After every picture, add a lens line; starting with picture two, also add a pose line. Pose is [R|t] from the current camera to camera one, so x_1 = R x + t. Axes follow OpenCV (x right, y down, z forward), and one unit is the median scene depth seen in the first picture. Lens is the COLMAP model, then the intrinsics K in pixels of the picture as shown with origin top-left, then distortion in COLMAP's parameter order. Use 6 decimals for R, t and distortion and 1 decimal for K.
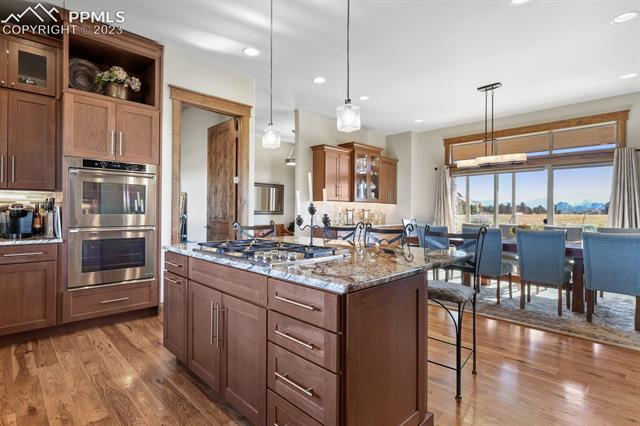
lens RADIAL K [[315.6, 0, 320.0], [0, 315.6, 213.0], [0, 0, 1]] dist [0.004248, 0.000334]
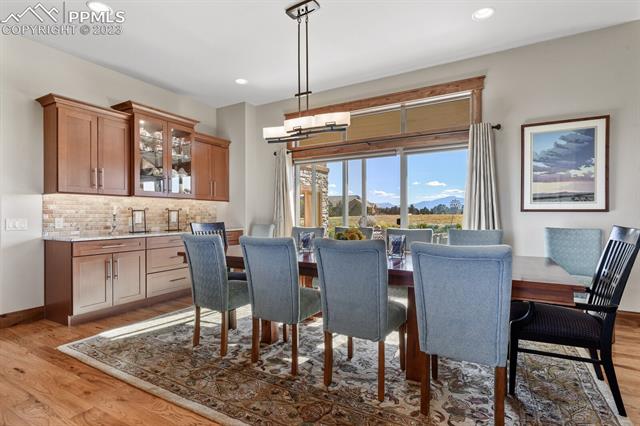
lens RADIAL K [[315.6, 0, 320.0], [0, 315.6, 213.0], [0, 0, 1]] dist [0.004248, 0.000334]
pose [[0.963165, -0.008782, 0.268768, 0.299456], [0.011315, 0.999905, -0.007878, 0.007496], [-0.268673, 0.010629, 0.963173, 0.292119]]
